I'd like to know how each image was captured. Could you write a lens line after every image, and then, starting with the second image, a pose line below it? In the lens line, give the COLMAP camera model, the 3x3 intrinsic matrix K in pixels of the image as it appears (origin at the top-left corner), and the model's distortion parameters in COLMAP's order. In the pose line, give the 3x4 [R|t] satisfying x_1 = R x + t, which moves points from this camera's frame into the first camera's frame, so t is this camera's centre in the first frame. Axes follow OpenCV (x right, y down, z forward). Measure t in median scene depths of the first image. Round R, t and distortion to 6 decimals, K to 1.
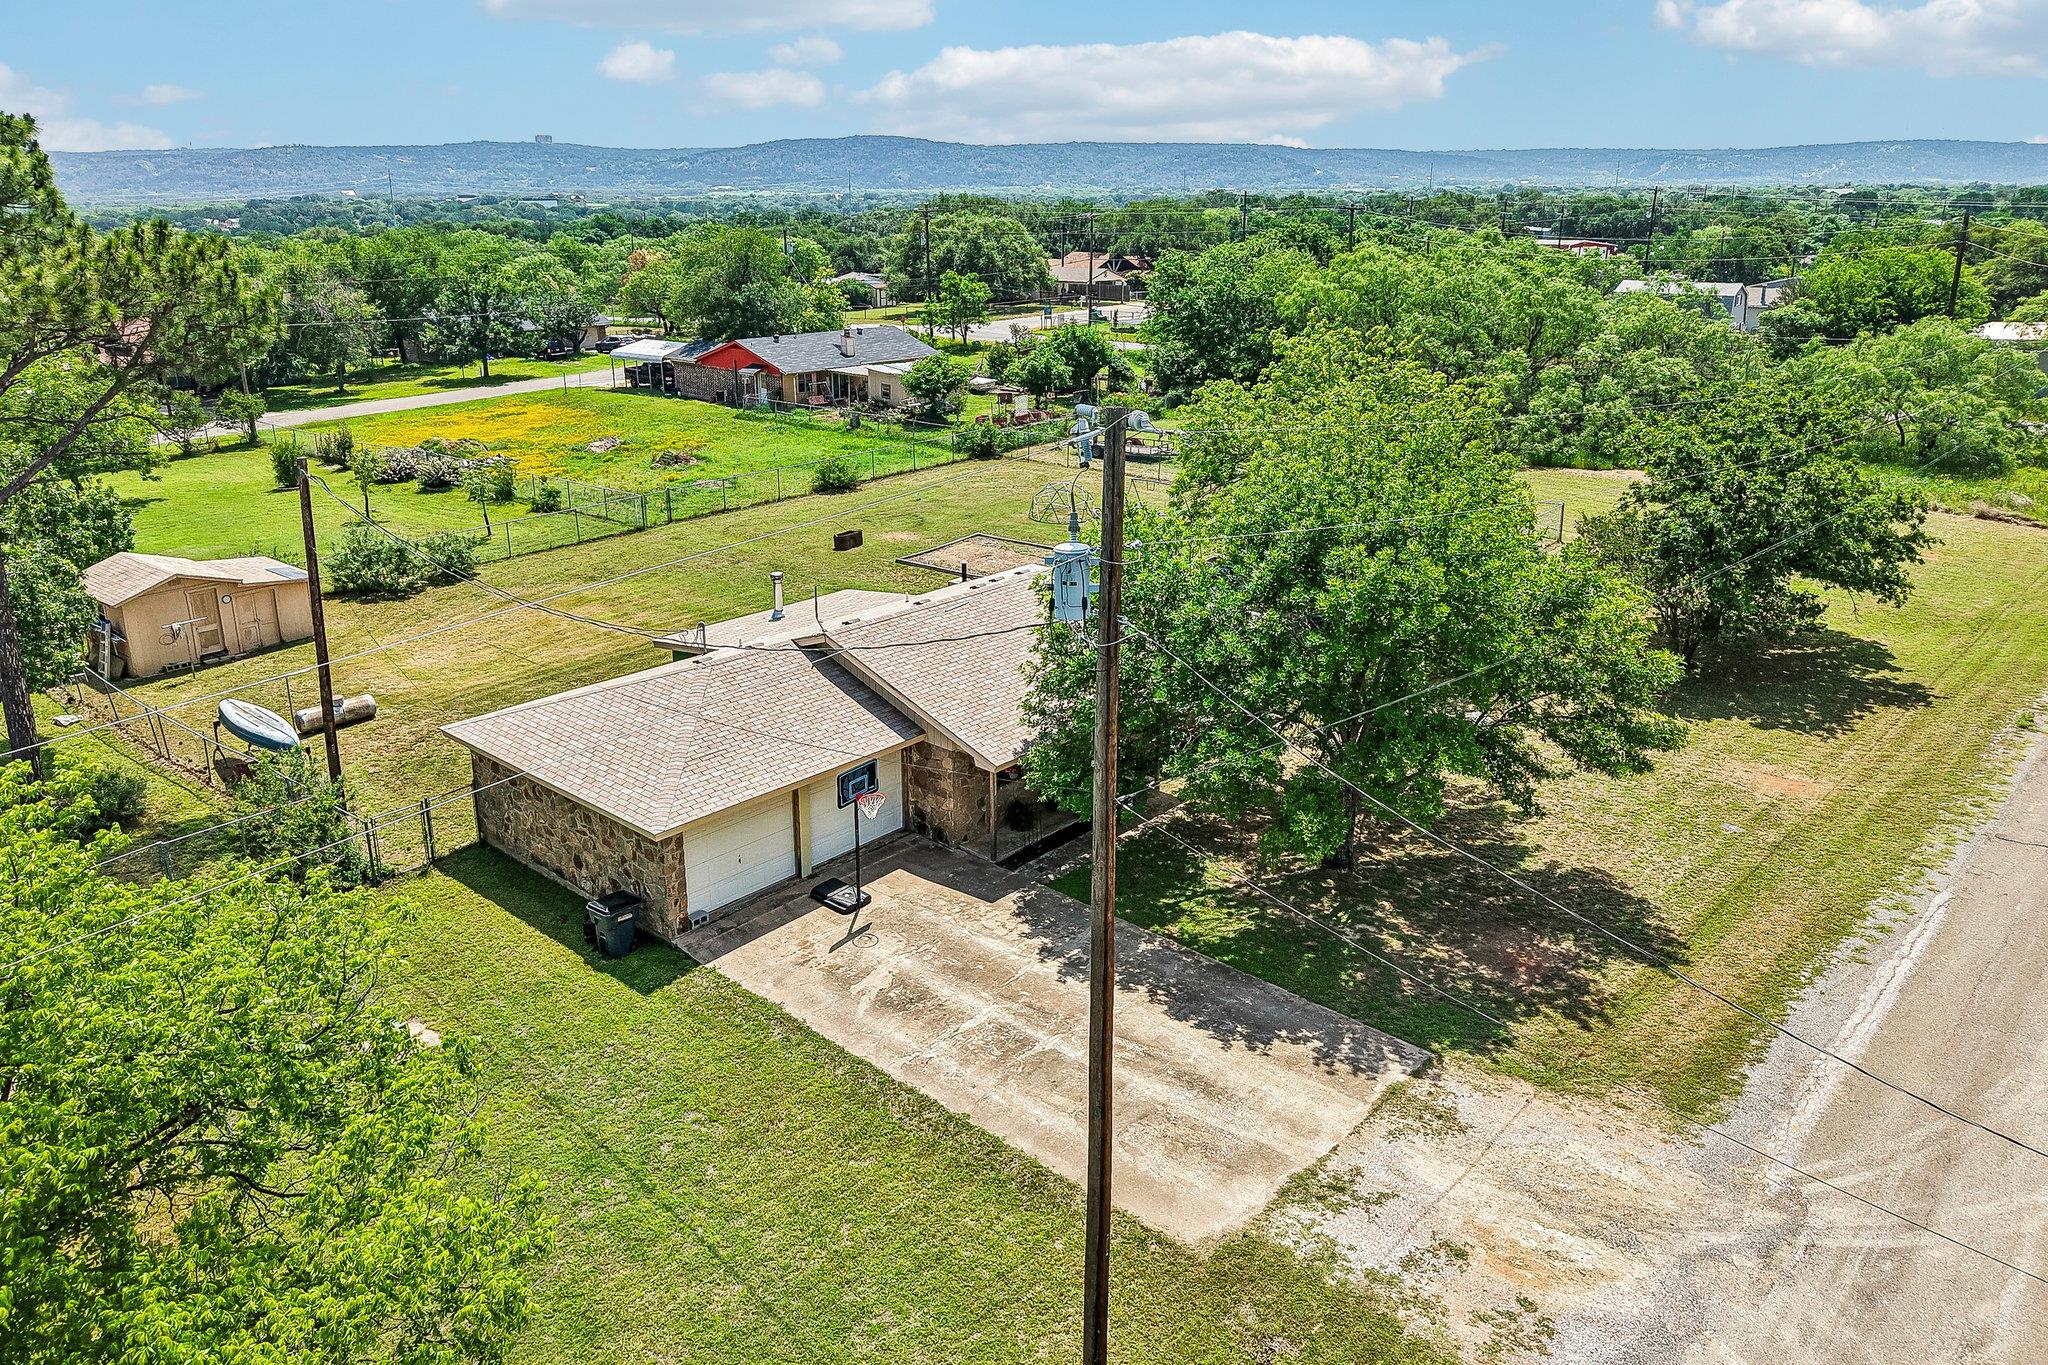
lens RADIAL K [[1421.3, 0, 1024.2], [0, 1421.3, 674.9], [0, 0, 1]] dist [0.024019, -0.034741]
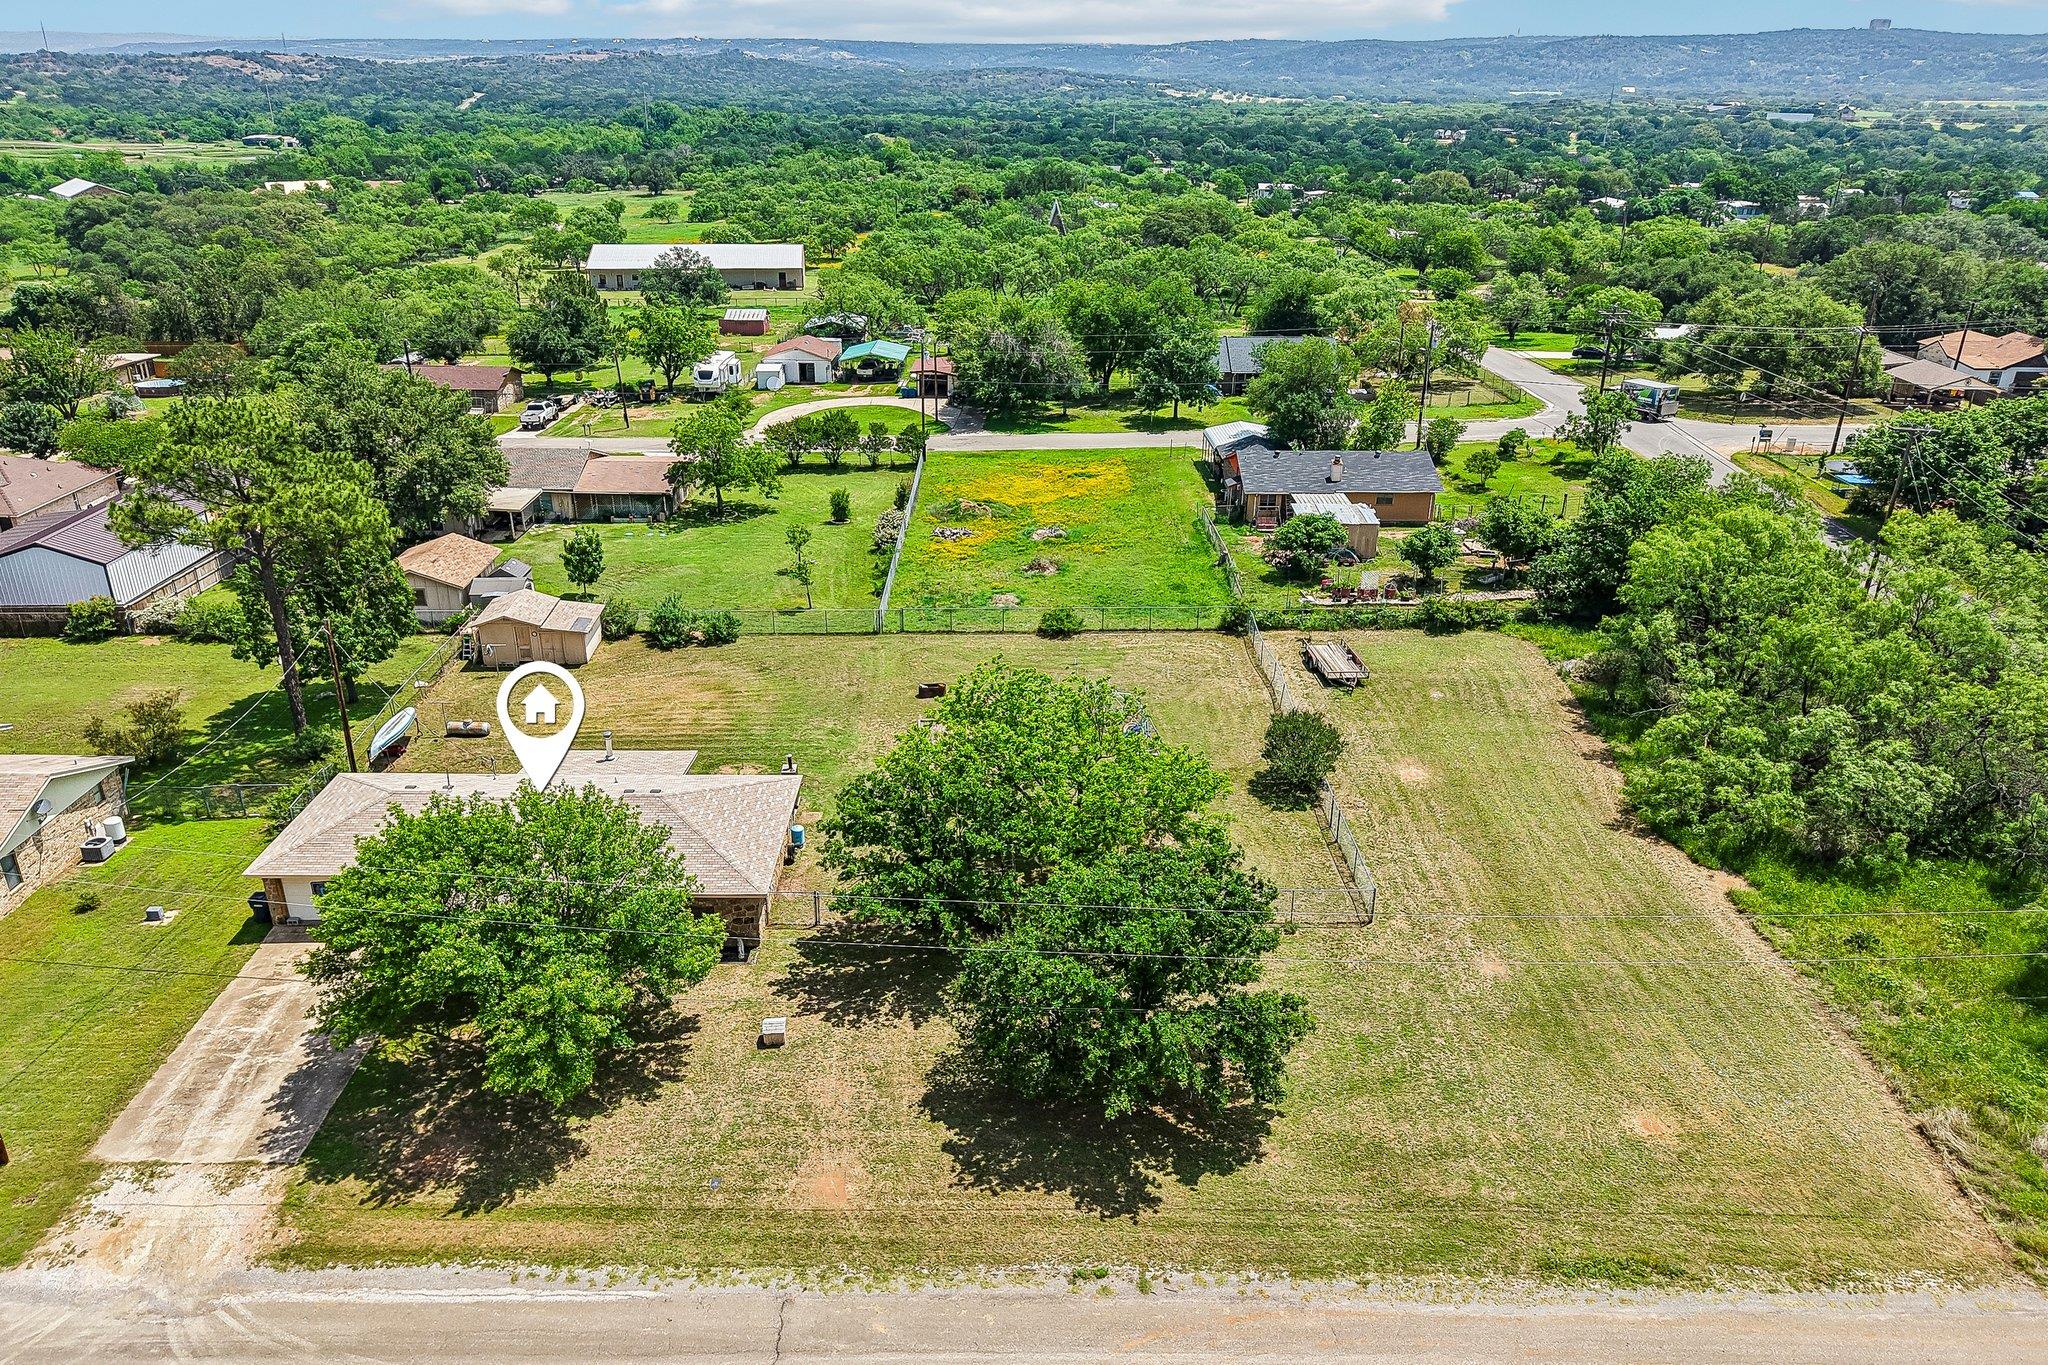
lens RADIAL K [[1421.3, 0, 1021.2], [0, 1421.3, 687.0], [0, 0, 1]] dist [0.024019, -0.034741]
pose [[0.675340, 0.304462, -0.671728, 1.692747], [-0.247548, 0.951549, 0.182412, -0.752800], [0.694719, 0.043095, 0.717989, 0.278540]]
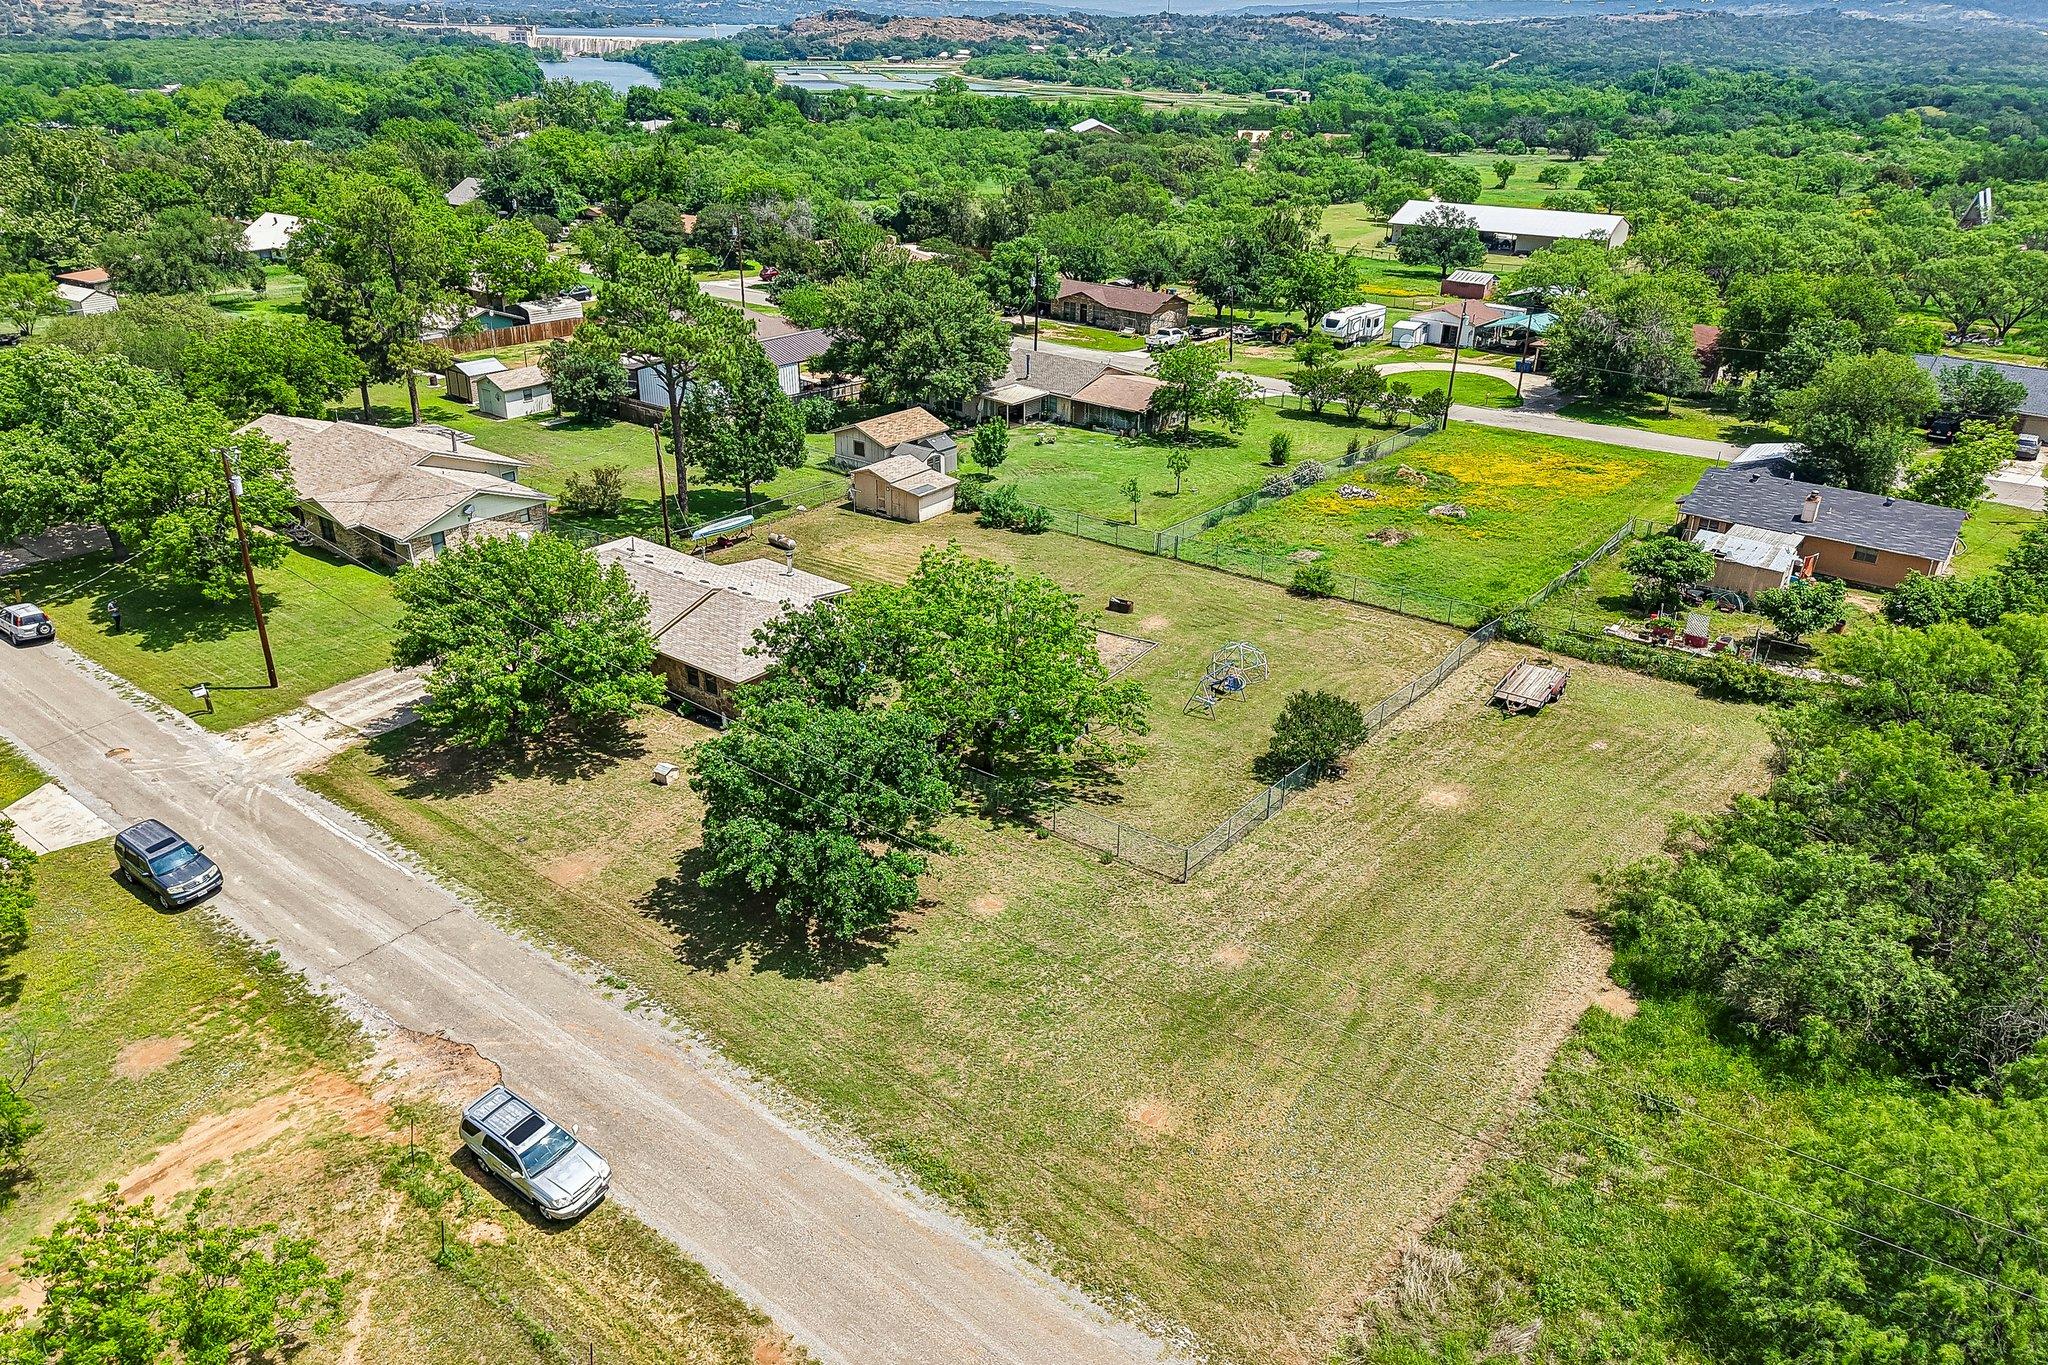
lens RADIAL K [[1421.3, 0, 1005.0], [0, 1421.3, 639.8], [0, 0, 1]] dist [0.024019, -0.034741]
pose [[0.062993, 0.404103, -0.912542, 2.467951], [-0.325587, 0.872653, 0.363964, -1.149328], [0.943411, 0.274184, 0.186542, 1.398646]]
